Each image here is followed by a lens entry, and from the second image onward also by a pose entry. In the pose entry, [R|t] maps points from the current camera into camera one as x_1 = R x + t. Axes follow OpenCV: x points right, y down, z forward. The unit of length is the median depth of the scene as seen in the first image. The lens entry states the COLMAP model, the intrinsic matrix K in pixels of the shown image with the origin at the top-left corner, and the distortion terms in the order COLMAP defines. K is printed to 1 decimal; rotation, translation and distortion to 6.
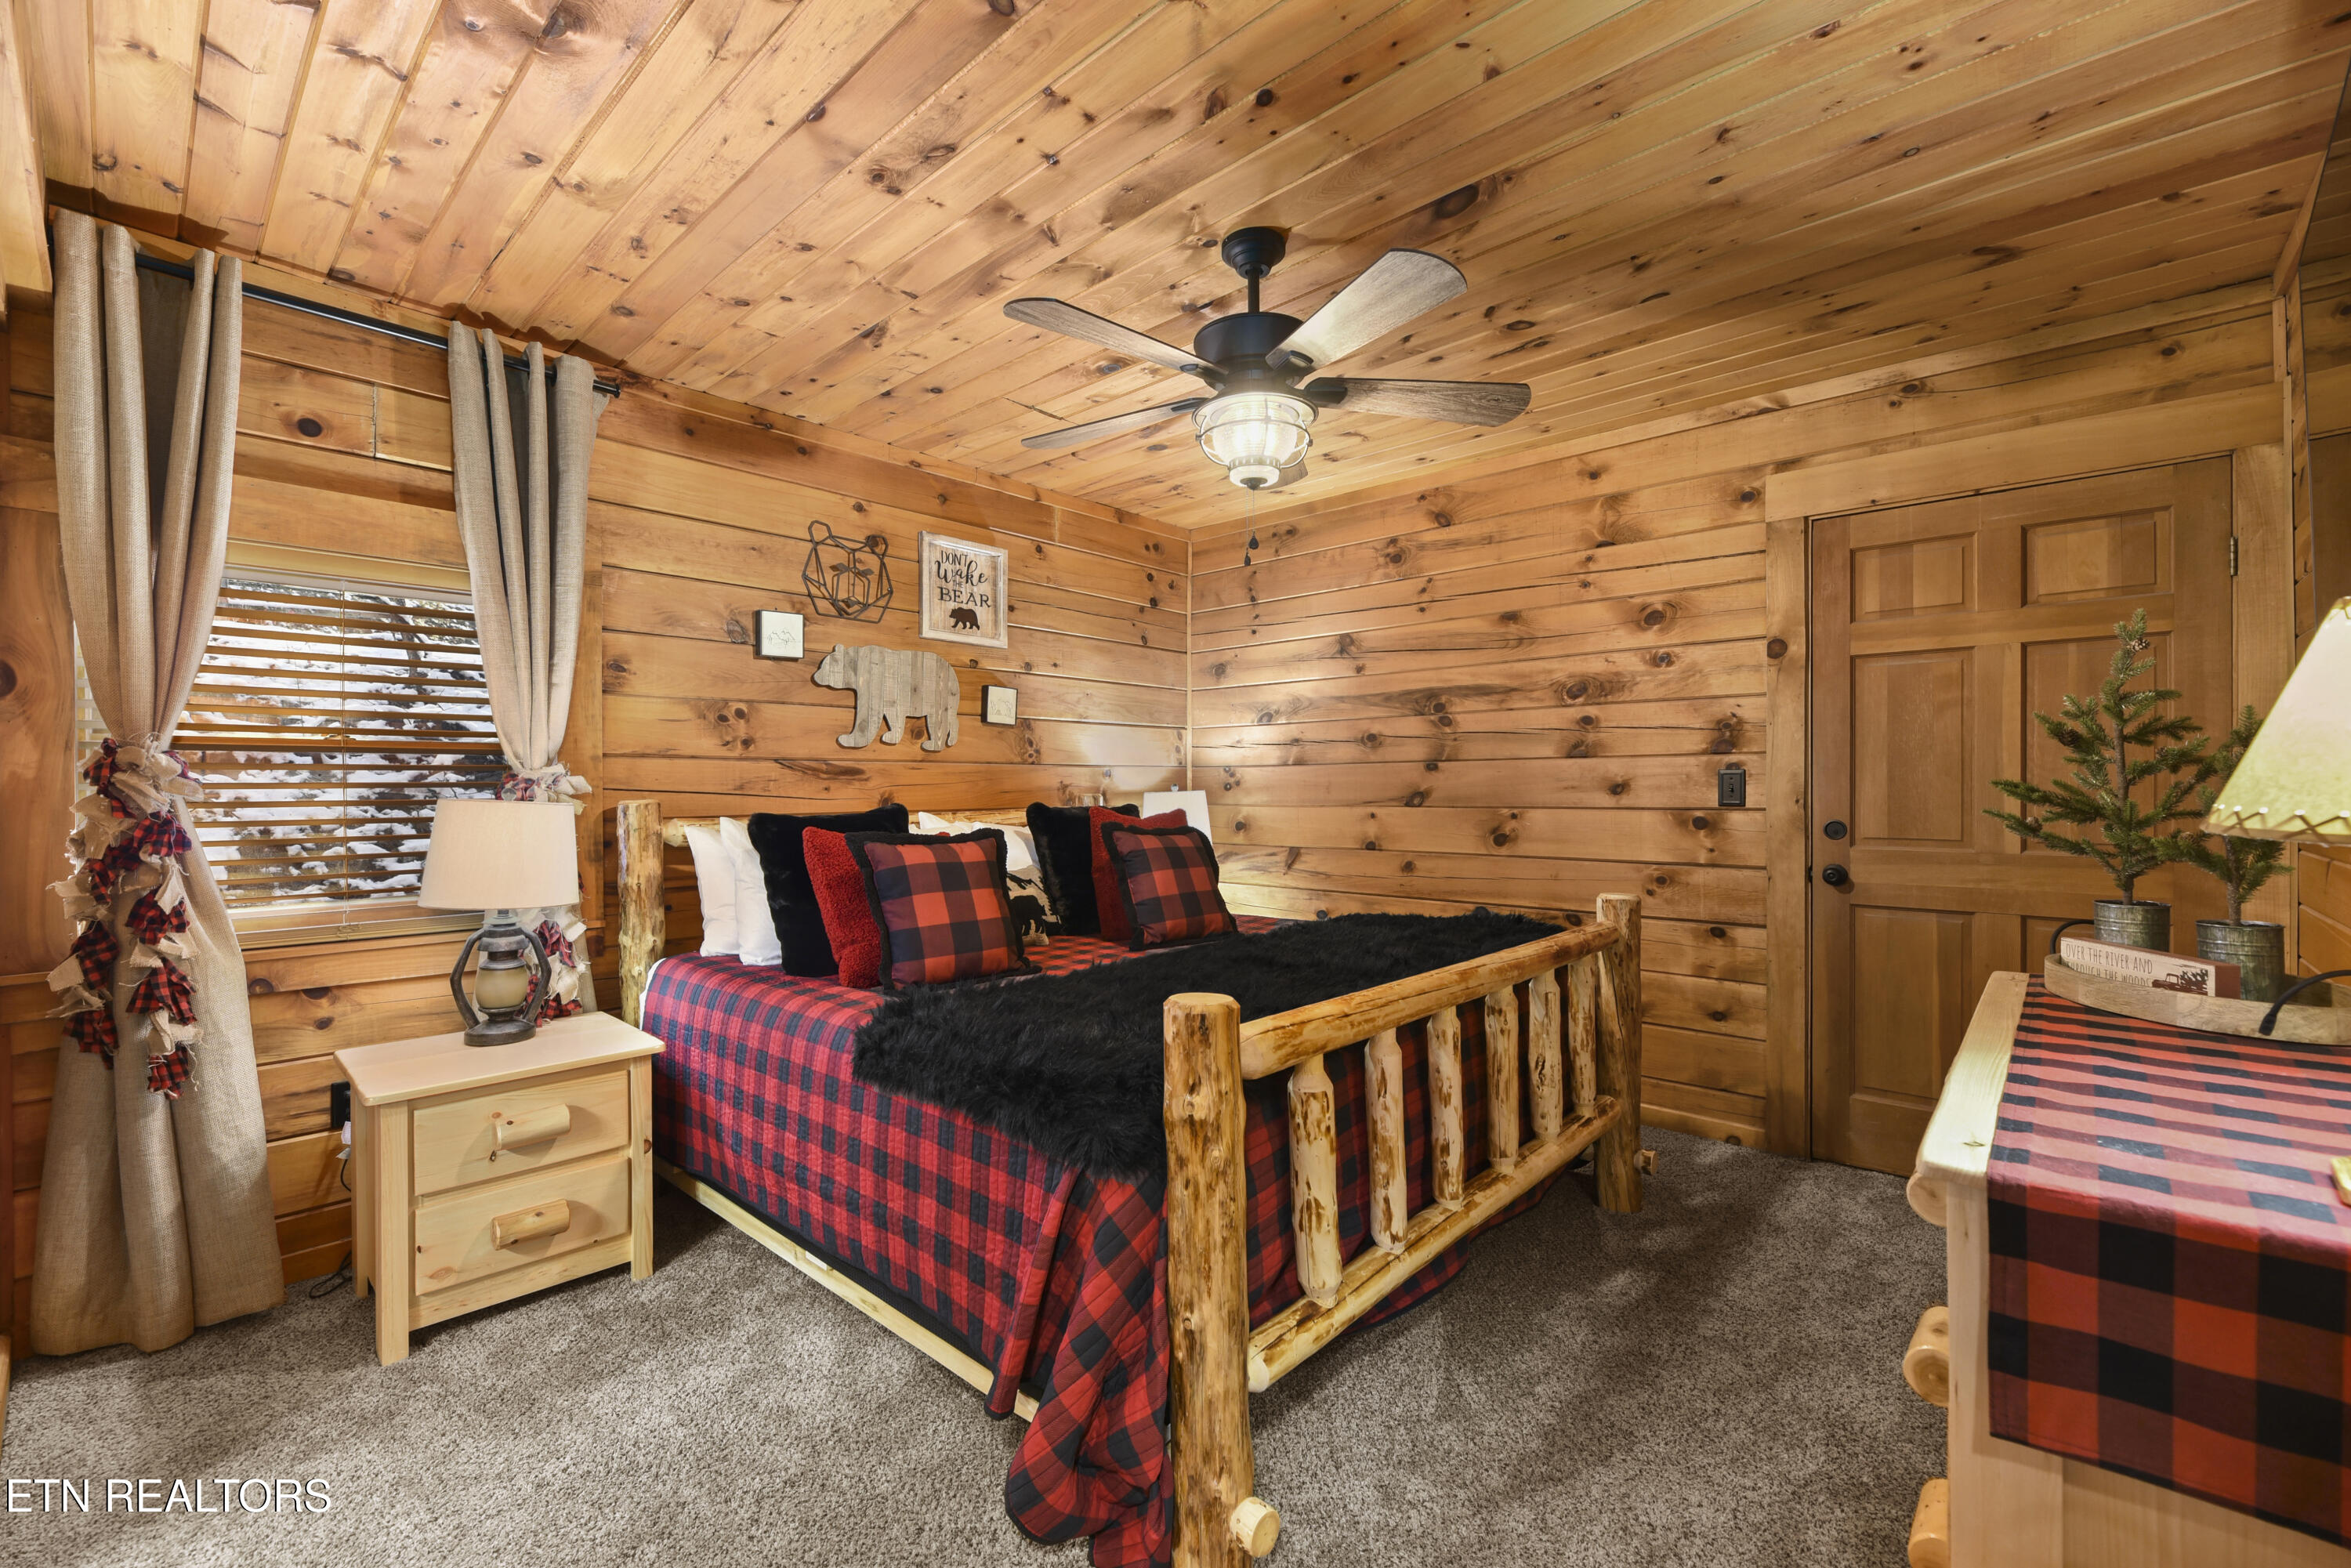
lens RADIAL K [[959.3, 0, 1181.4], [0, 959.3, 777.2], [0, 0, 1]] dist [0.000832, -0.004248]
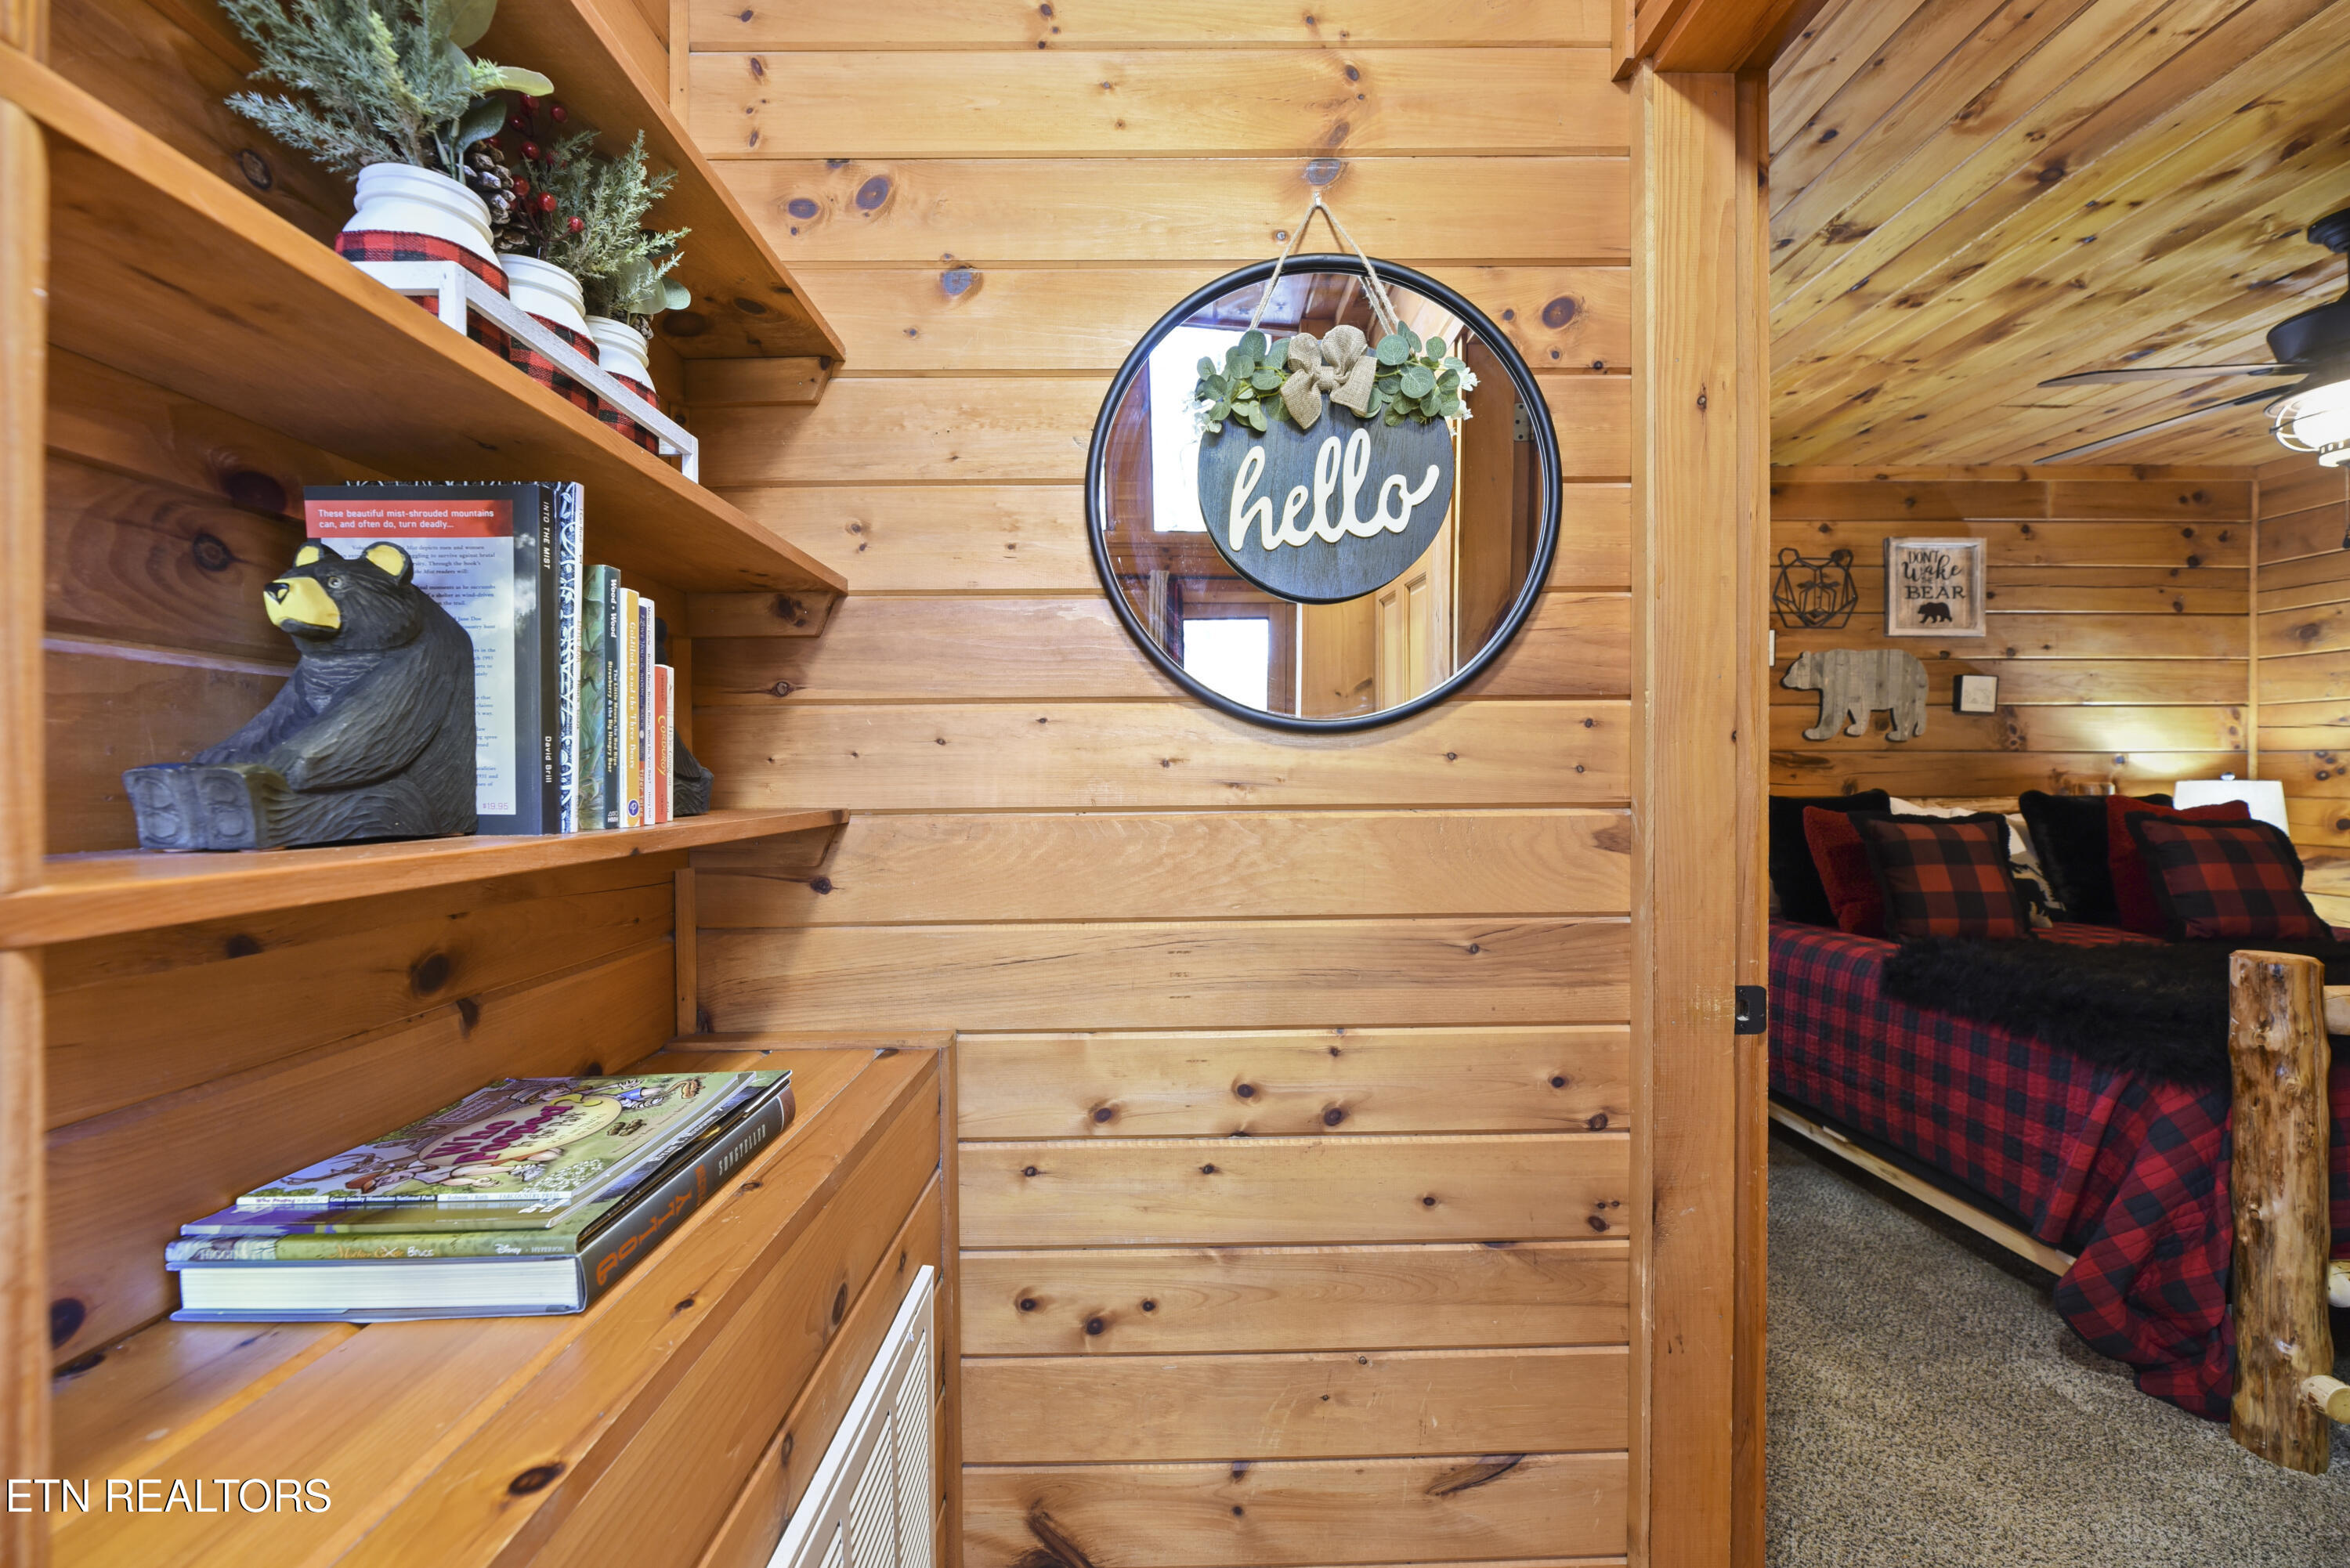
lens RADIAL K [[958.9, 0, 1180.9], [0, 958.9, 777.2], [0, 0, 1]] dist [0.000832, -0.004248]
pose [[0.673883, 0.006116, -0.738813, -0.010761], [0.005462, 0.999897, 0.013259, -0.006540], [0.738818, -0.012970, 0.673780, -0.380152]]
